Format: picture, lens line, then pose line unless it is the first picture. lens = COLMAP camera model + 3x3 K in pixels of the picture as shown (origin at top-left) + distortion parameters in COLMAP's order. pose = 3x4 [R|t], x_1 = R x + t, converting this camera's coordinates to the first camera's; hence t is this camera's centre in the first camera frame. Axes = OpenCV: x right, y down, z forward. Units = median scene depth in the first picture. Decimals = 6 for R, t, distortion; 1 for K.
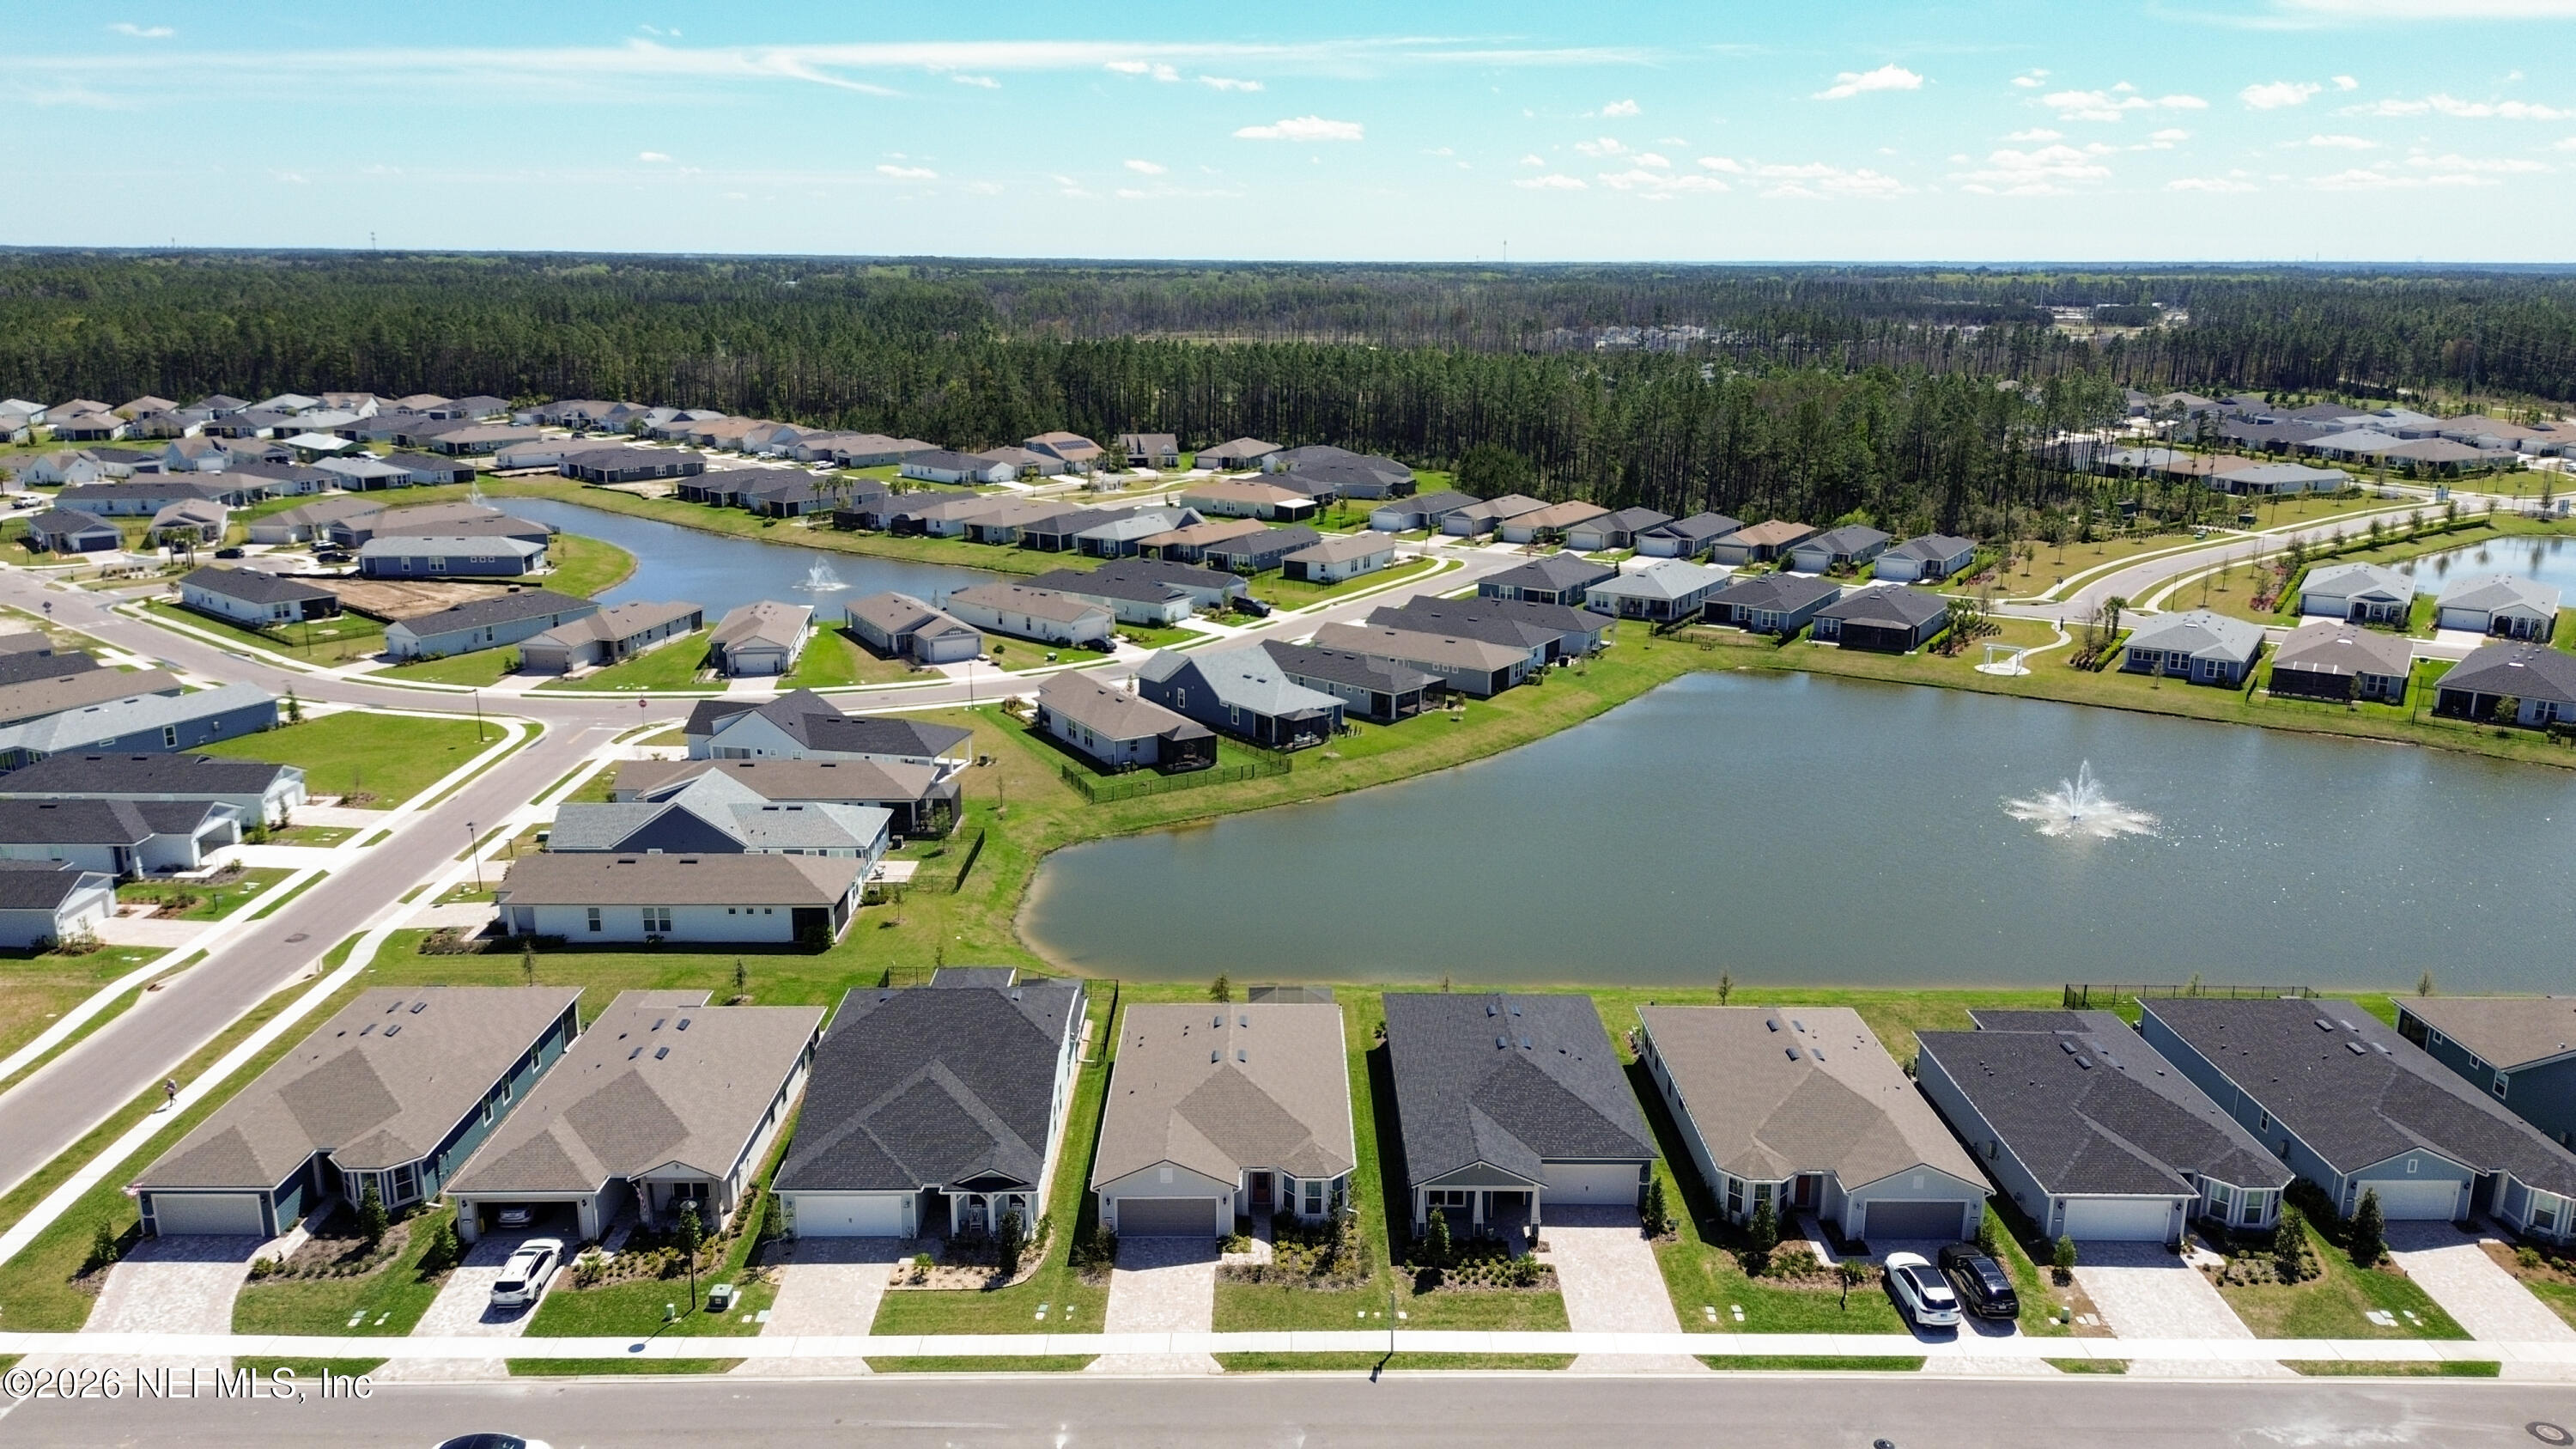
lens RADIAL K [[1799.8, 0, 1282.5], [0, 1799.8, 718.5], [0, 0, 1]] dist [0.039191, -0.024544]
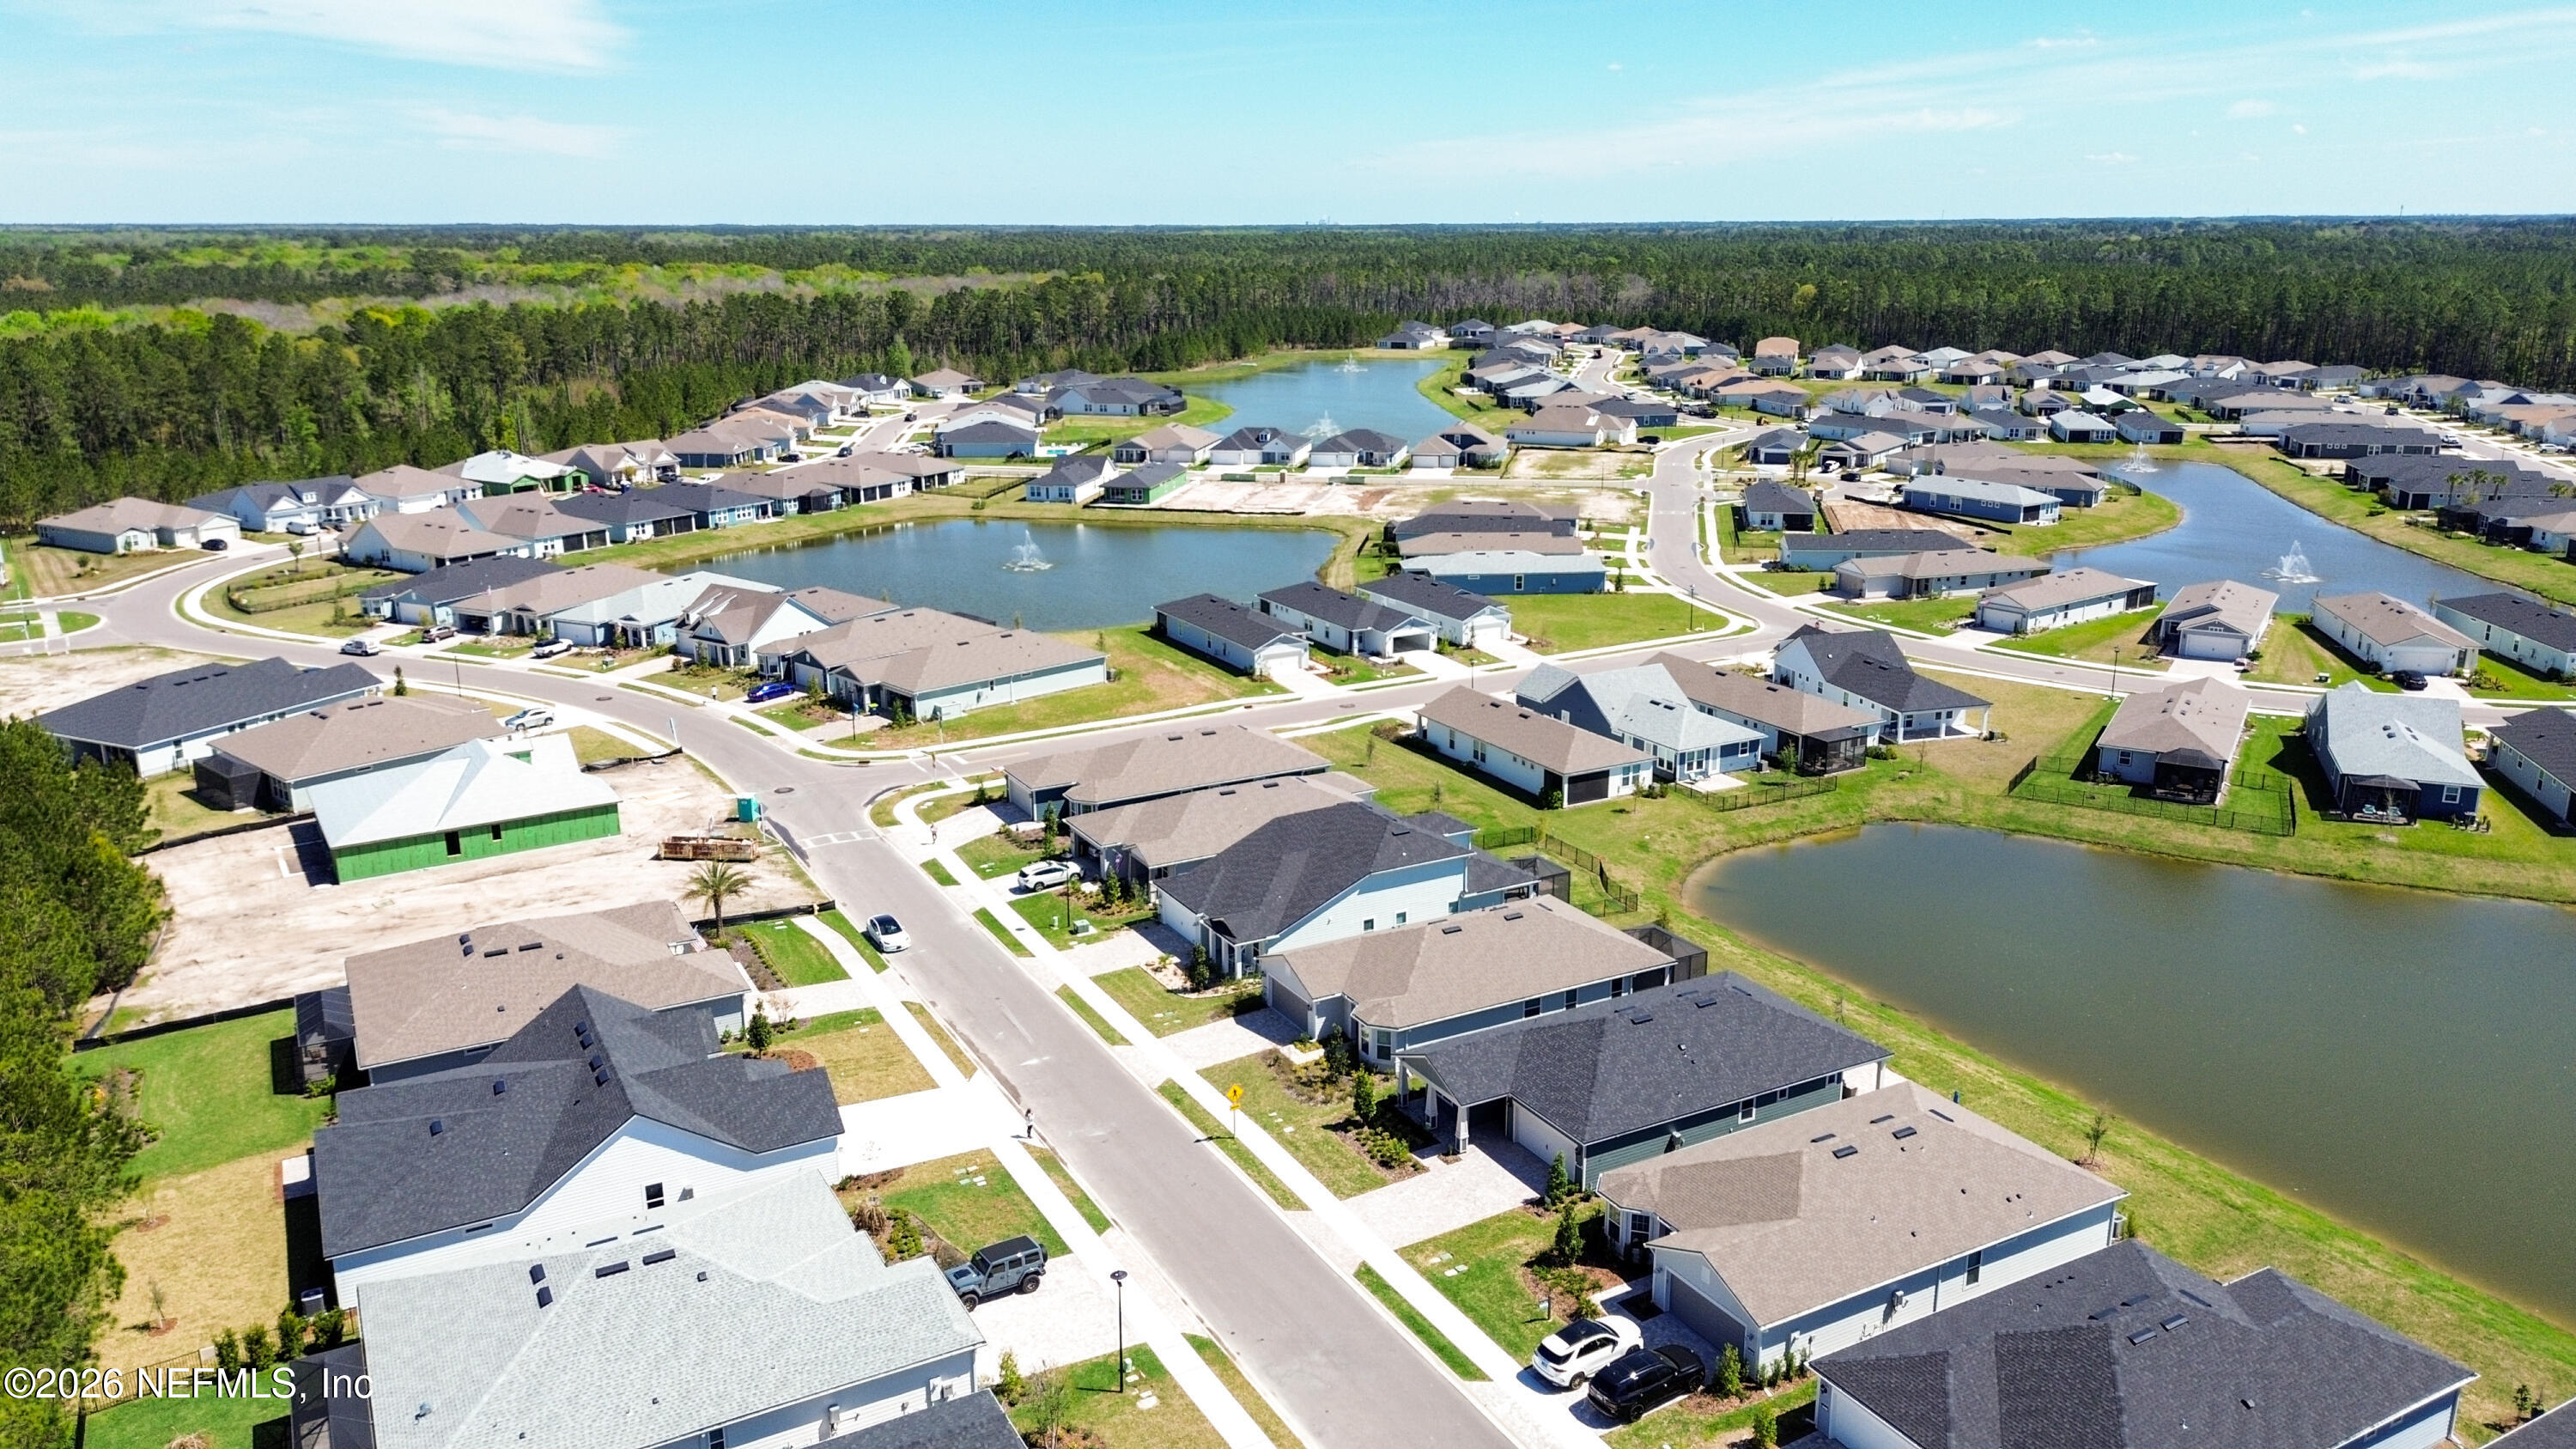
lens RADIAL K [[1799.8, 0, 1291.9], [0, 1799.8, 712.7], [0, 0, 1]] dist [0.039191, -0.024544]
pose [[0.476474, 0.220601, -0.851063, 0.652193], [-0.208492, 0.968748, 0.134380, -0.056299], [0.854110, 0.113411, 0.507577, 0.250576]]
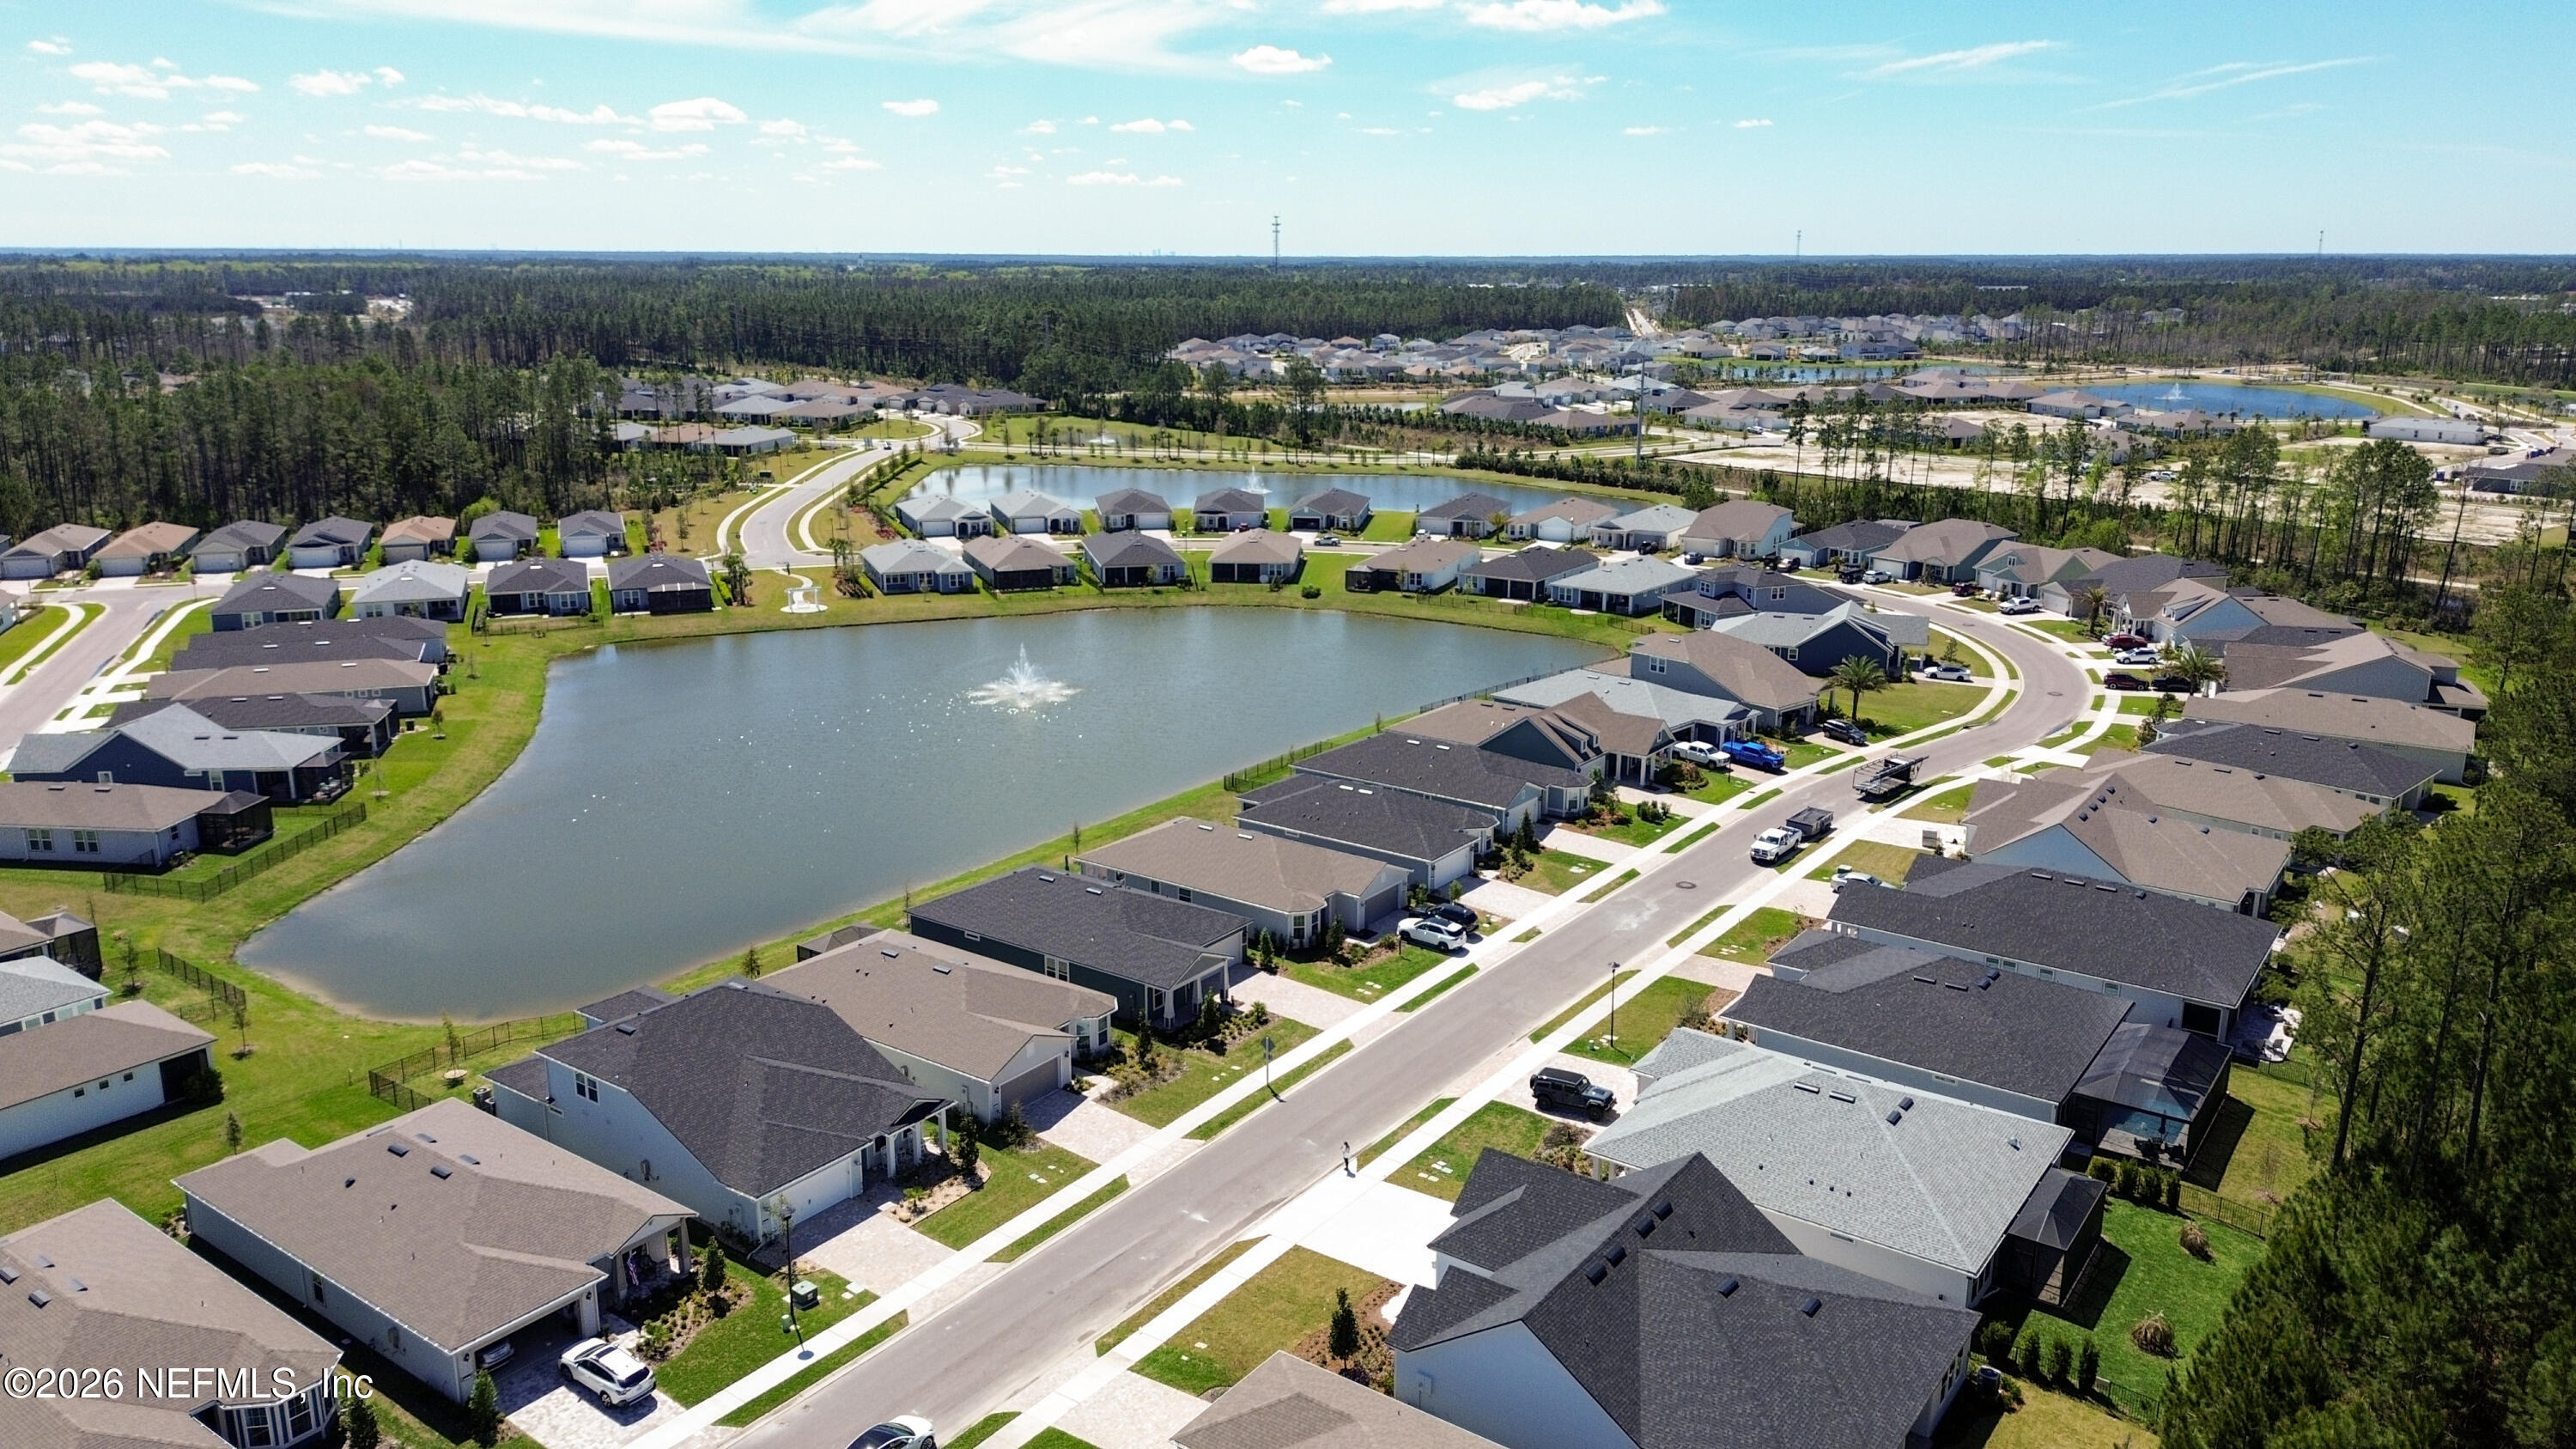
lens RADIAL K [[1799.8, 0, 1289.0], [0, 1799.8, 738.6], [0, 0, 1]] dist [0.039191, -0.024544]
pose [[0.593457, -0.211943, 0.776459, -0.572083], [0.198563, 0.973442, 0.113948, -0.028243], [-0.779988, 0.086552, 0.619780, 0.092228]]
